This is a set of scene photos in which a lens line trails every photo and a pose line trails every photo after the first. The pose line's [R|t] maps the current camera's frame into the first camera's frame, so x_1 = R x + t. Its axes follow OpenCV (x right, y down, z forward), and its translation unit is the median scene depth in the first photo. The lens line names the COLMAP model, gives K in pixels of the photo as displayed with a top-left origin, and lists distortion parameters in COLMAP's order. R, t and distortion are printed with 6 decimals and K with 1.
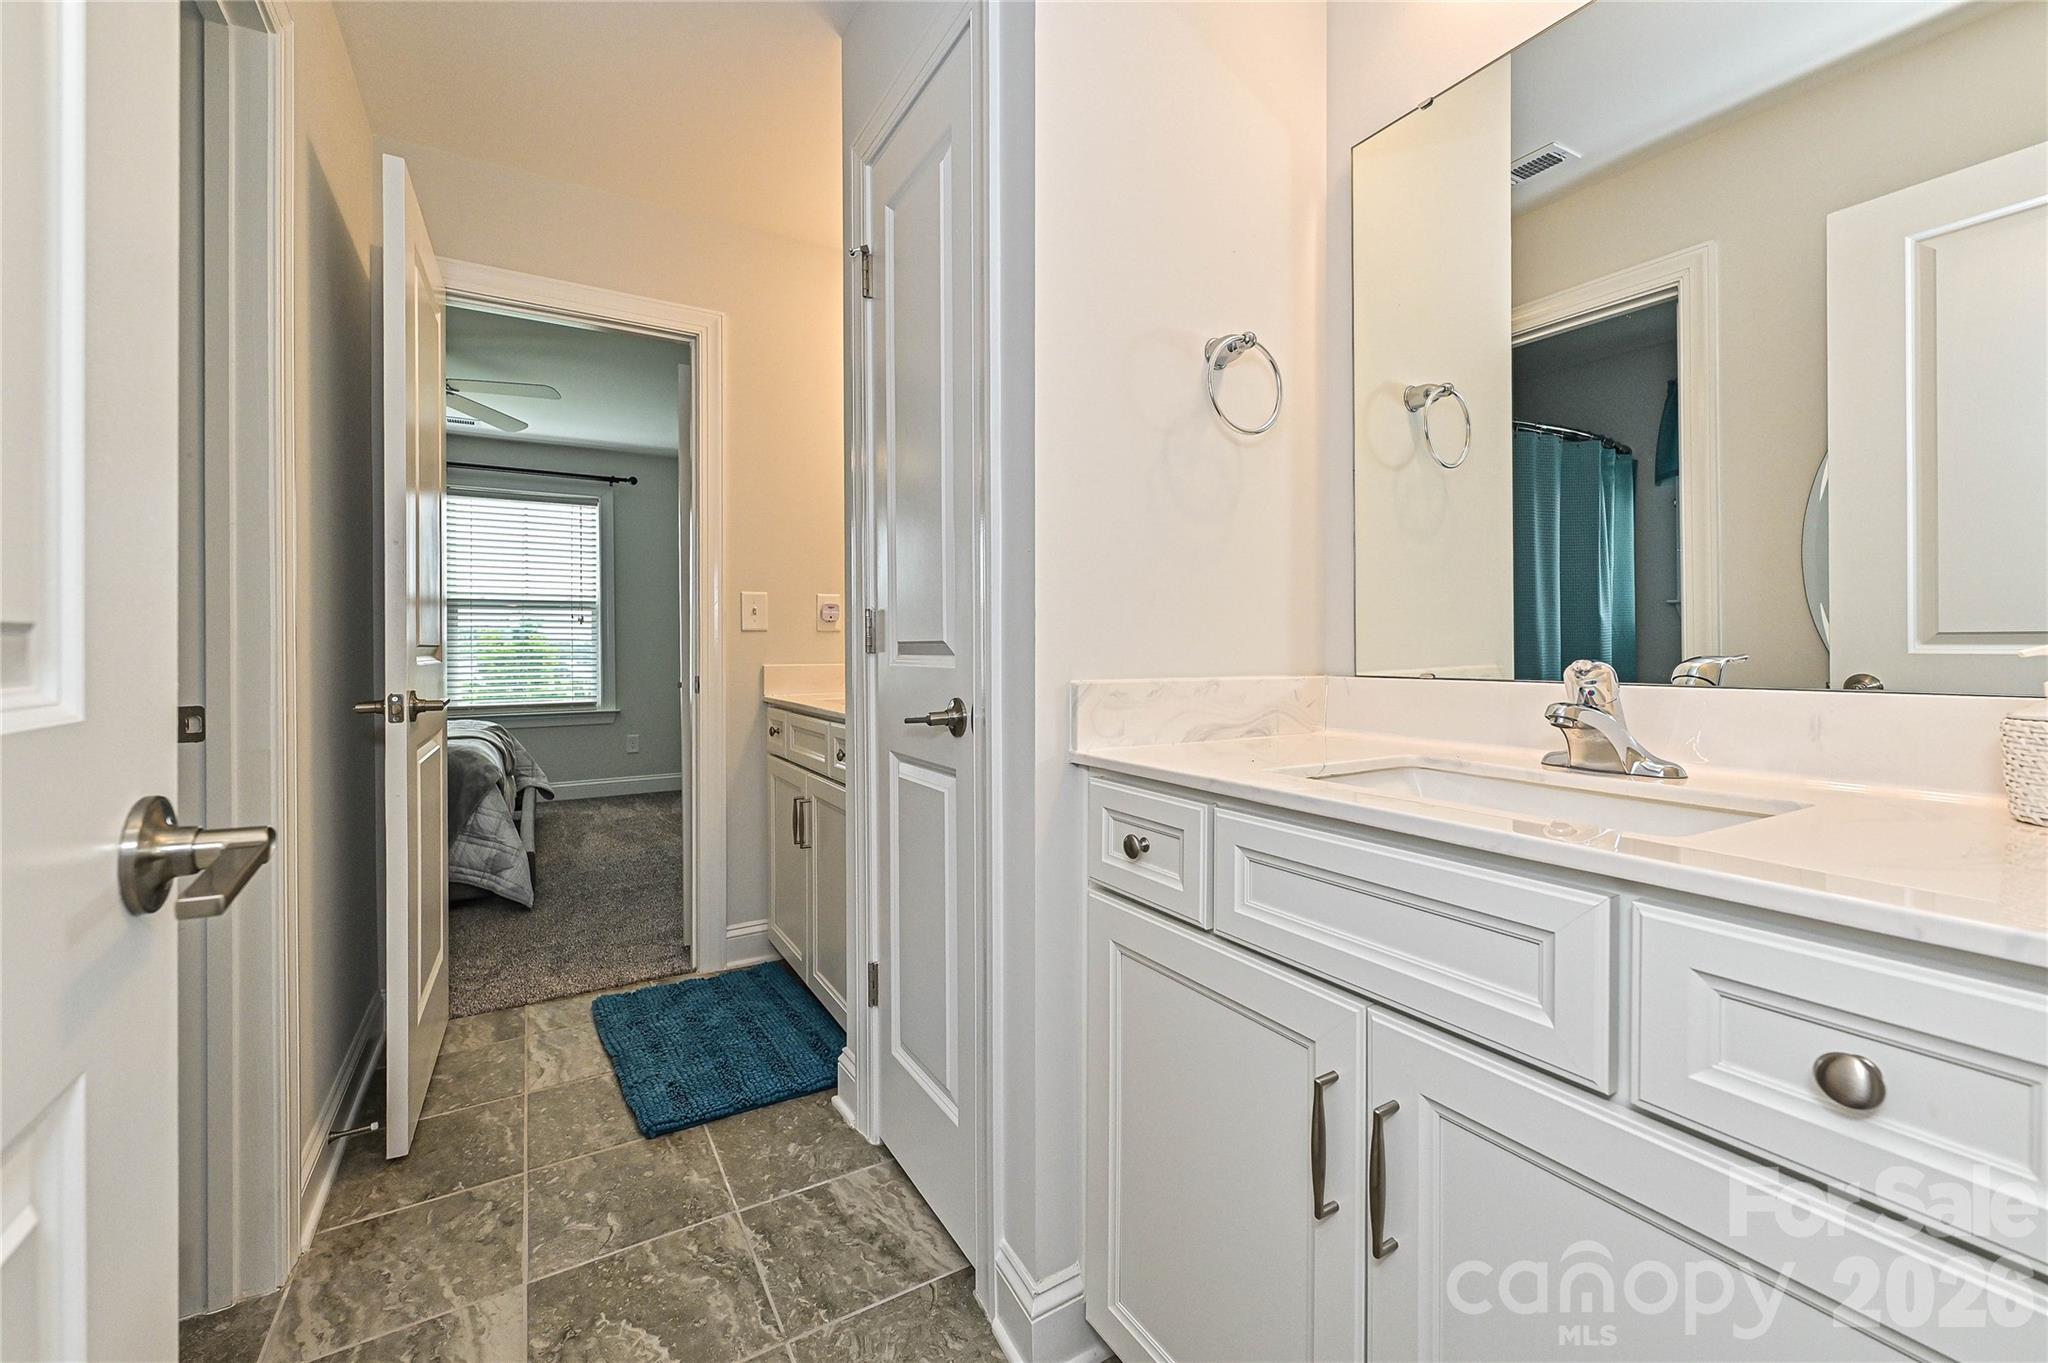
lens RADIAL K [[822.8, 0, 1014.2], [0, 822.8, 648.9], [0, 0, 1]] dist [-0.000623, 0.000048]
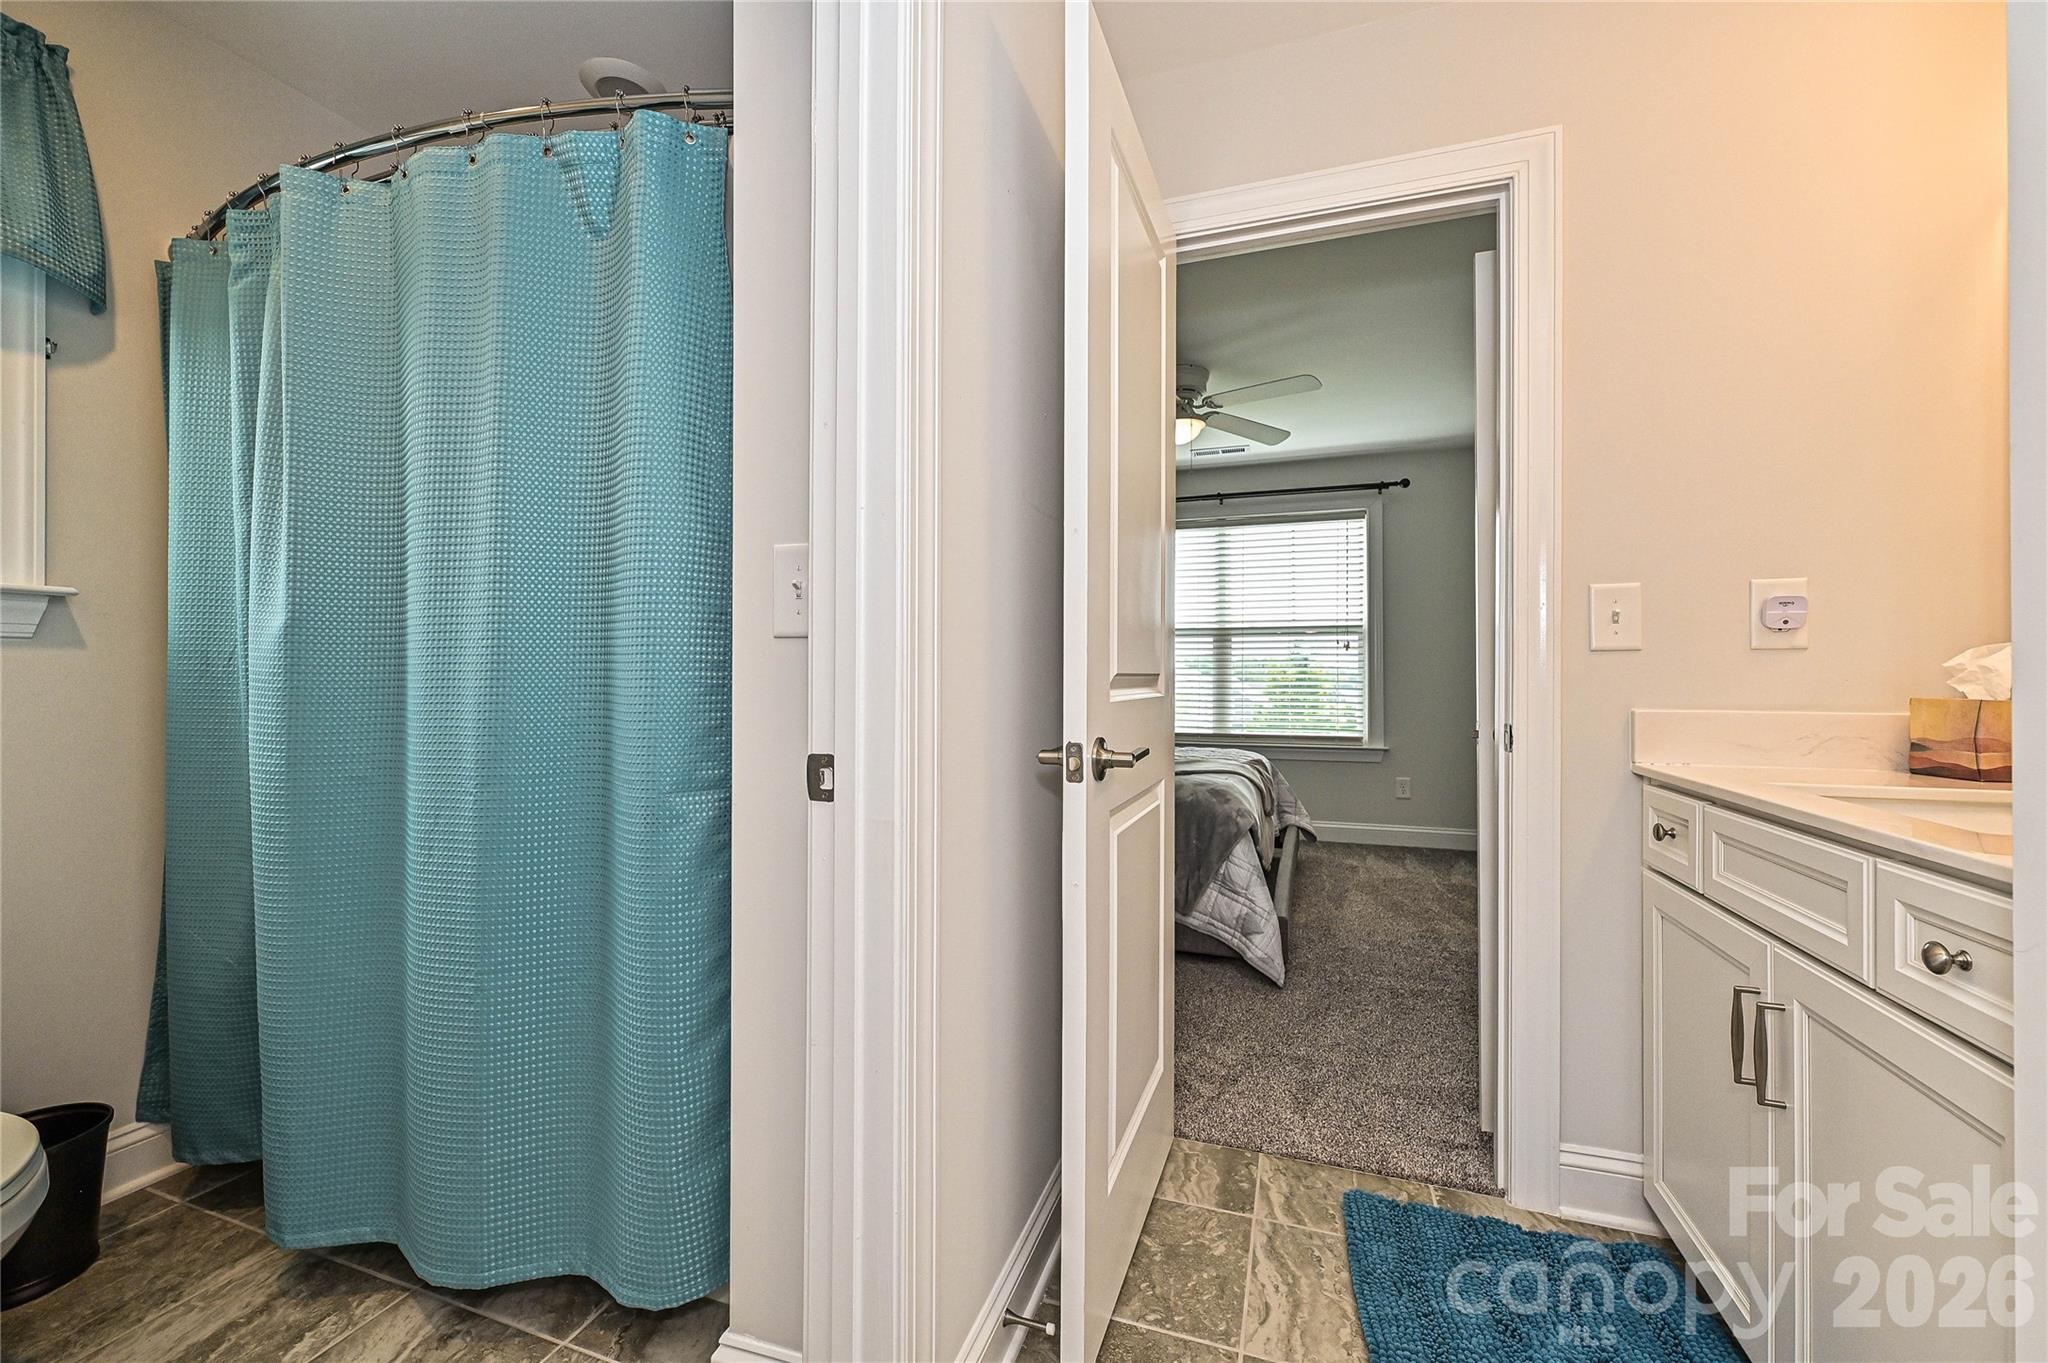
lens RADIAL K [[821.7, 0, 1016.2], [0, 821.7, 671.4], [0, 0, 1]] dist [-0.002533, -0.000166]
pose [[0.641463, 0.000594, -0.767154, -0.121795], [-0.005918, 0.999974, -0.004174, -0.001815], [0.767131, 0.007218, 0.641450, 0.259334]]
